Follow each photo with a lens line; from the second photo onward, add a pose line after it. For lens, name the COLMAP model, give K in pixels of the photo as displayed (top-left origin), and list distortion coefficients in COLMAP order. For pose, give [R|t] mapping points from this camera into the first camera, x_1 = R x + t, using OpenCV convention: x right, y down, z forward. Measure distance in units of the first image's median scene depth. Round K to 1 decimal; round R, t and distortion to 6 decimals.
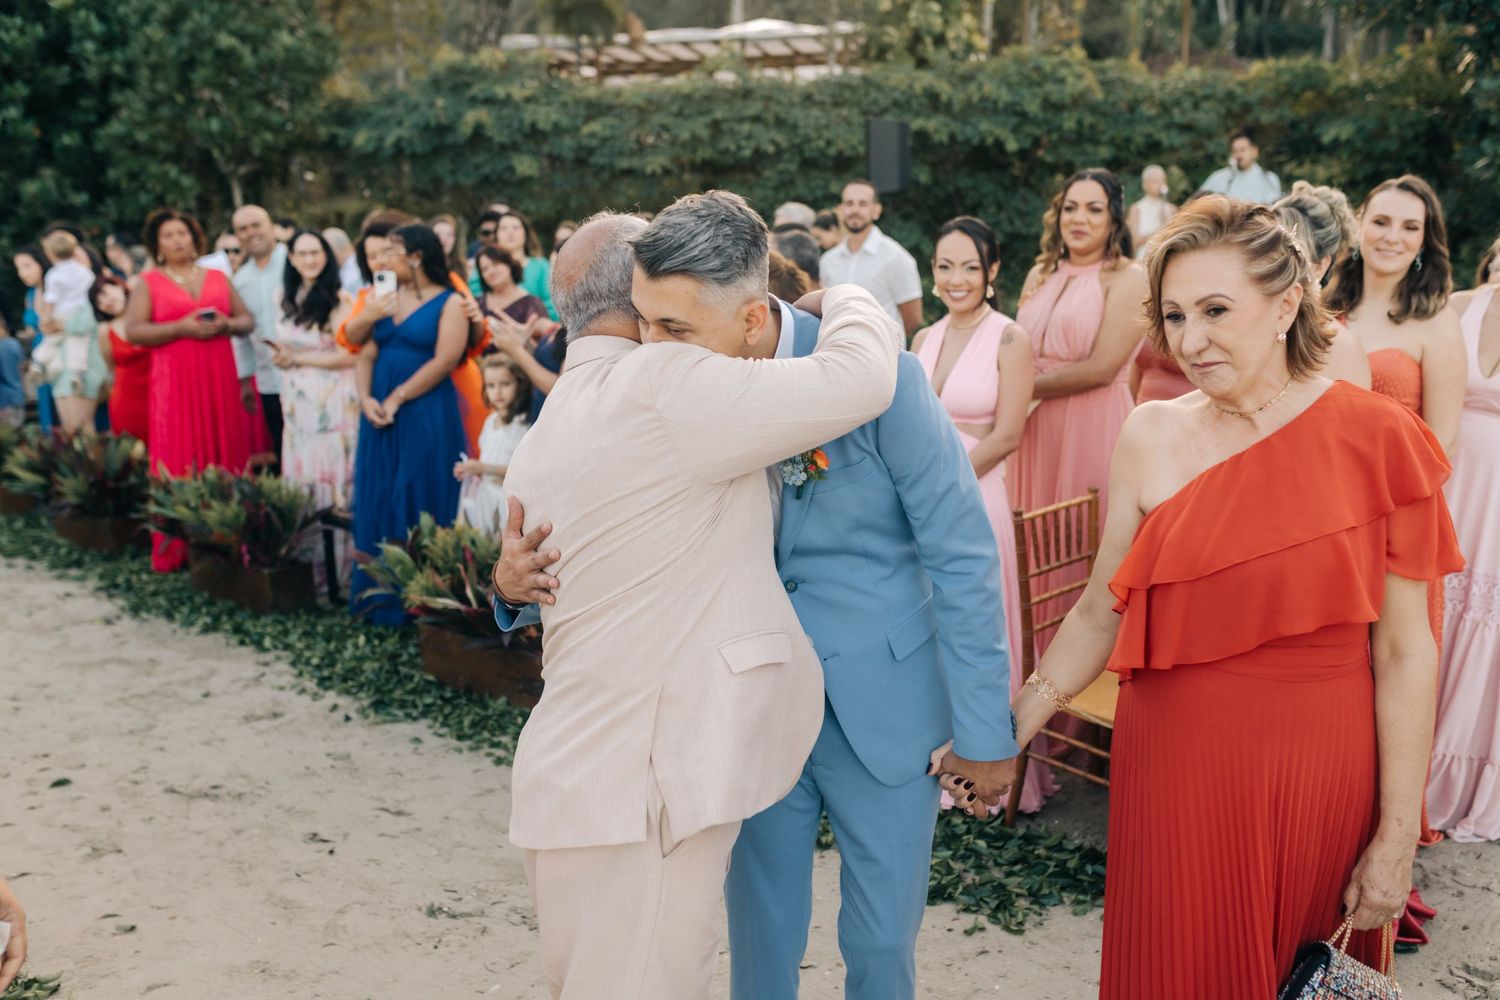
lens RADIAL K [[1405.7, 0, 749.6], [0, 1405.7, 491.8], [0, 0, 1]] dist [0.054210, 0.000000]
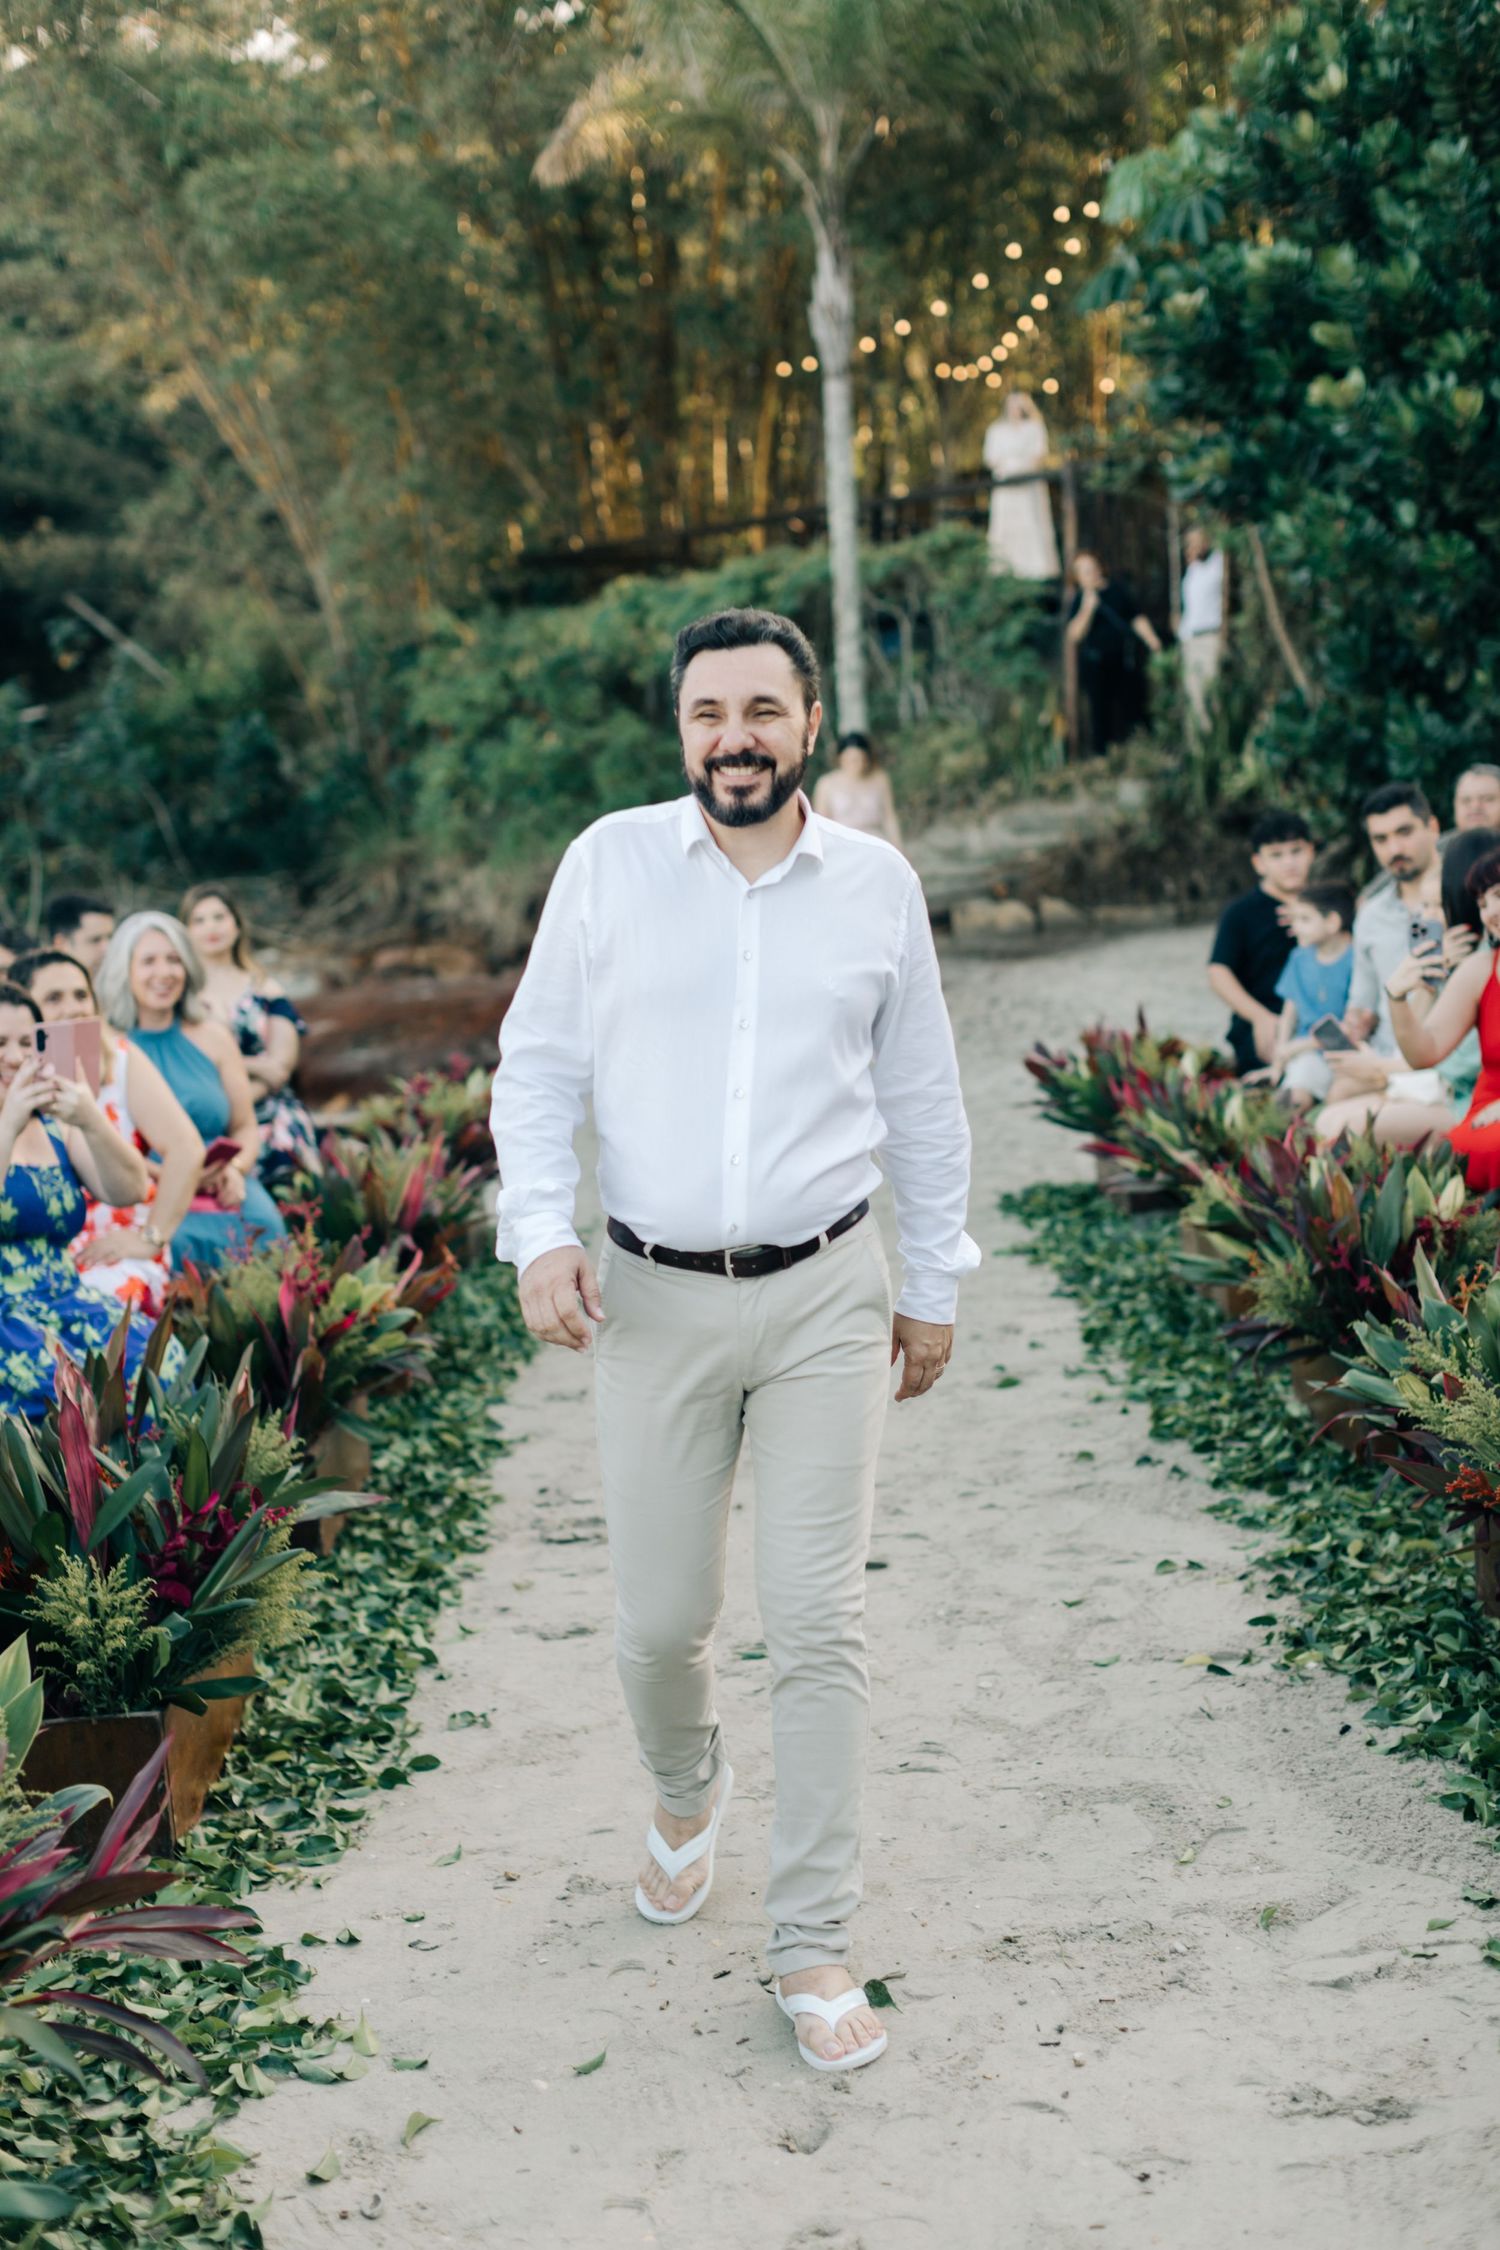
lens RADIAL K [[3187.4, 0, 728.3], [0, 3187.4, 1173.3], [0, 0, 1]] dist [0.009476, 0.000000]
pose [[0.707220, 0.061161, -0.704343, 0.039751], [-0.073574, 0.997209, 0.012718, -0.039211], [0.703155, 0.042827, 0.709746, 0.314951]]
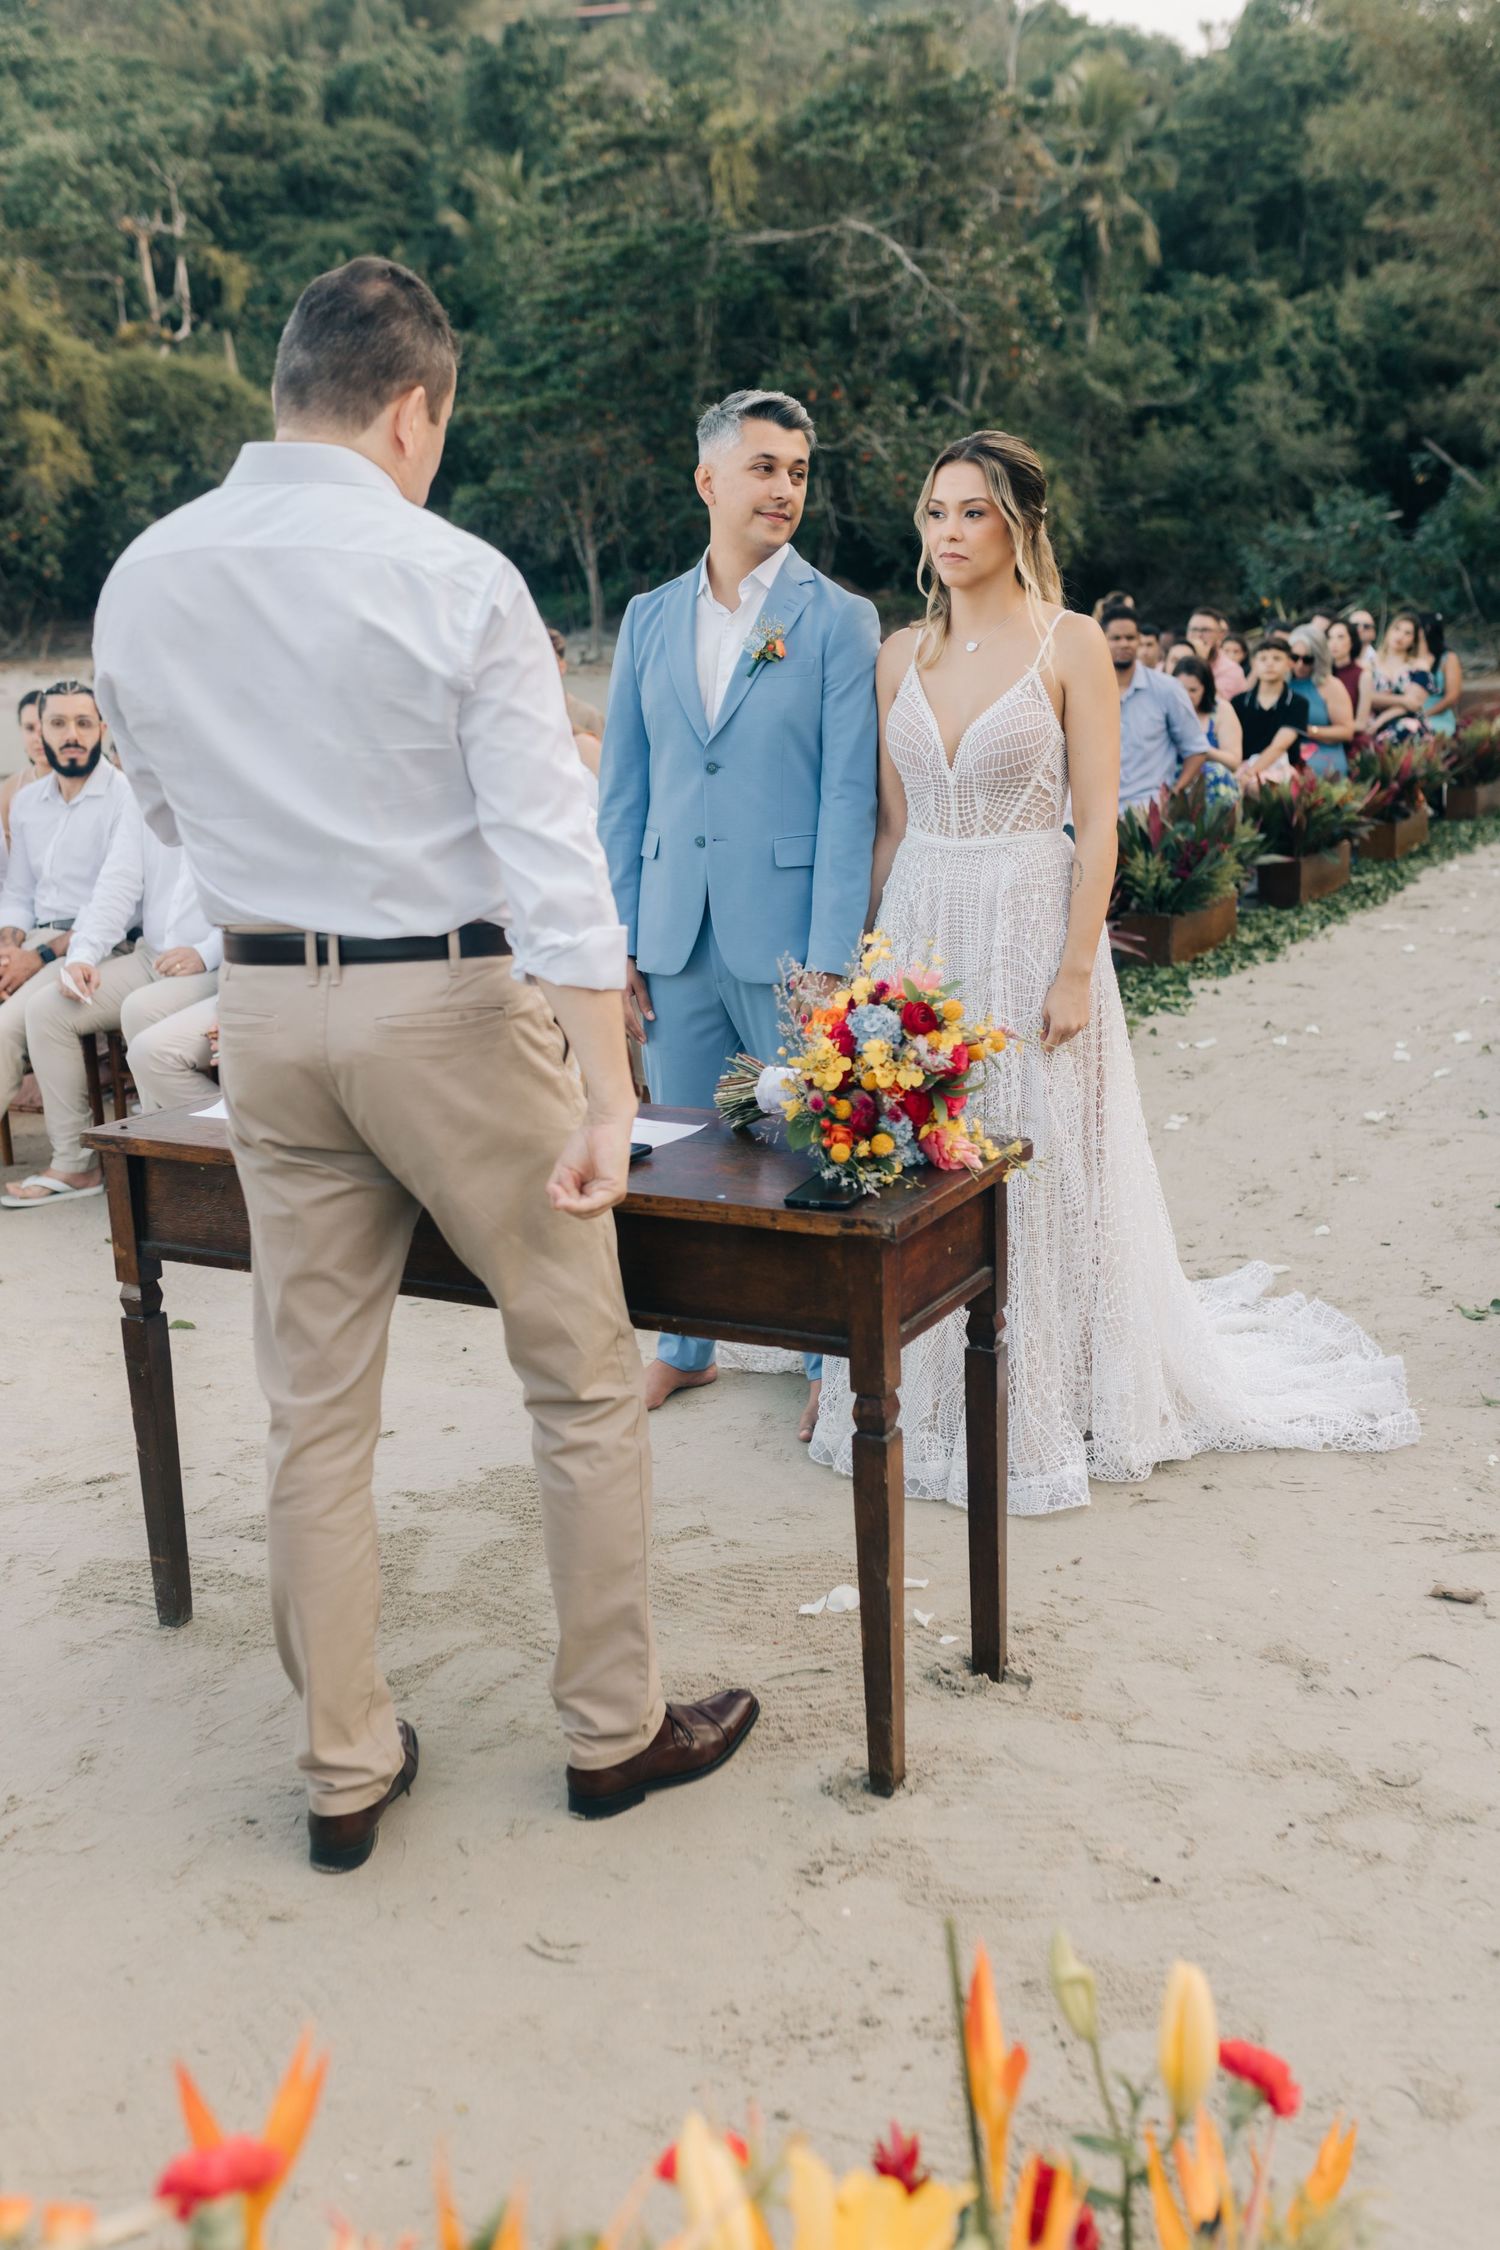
lens RADIAL K [[2108.6, 0, 752.9], [0, 2108.6, 1124.2], [0, 0, 1]] dist [0.054210, 0.000000]
pose [[0.256174, 0.229891, -0.938896, 0.638161], [-0.130049, 0.970673, 0.202189, 0.000152], [0.957842, 0.070307, 0.278558, 0.146482]]
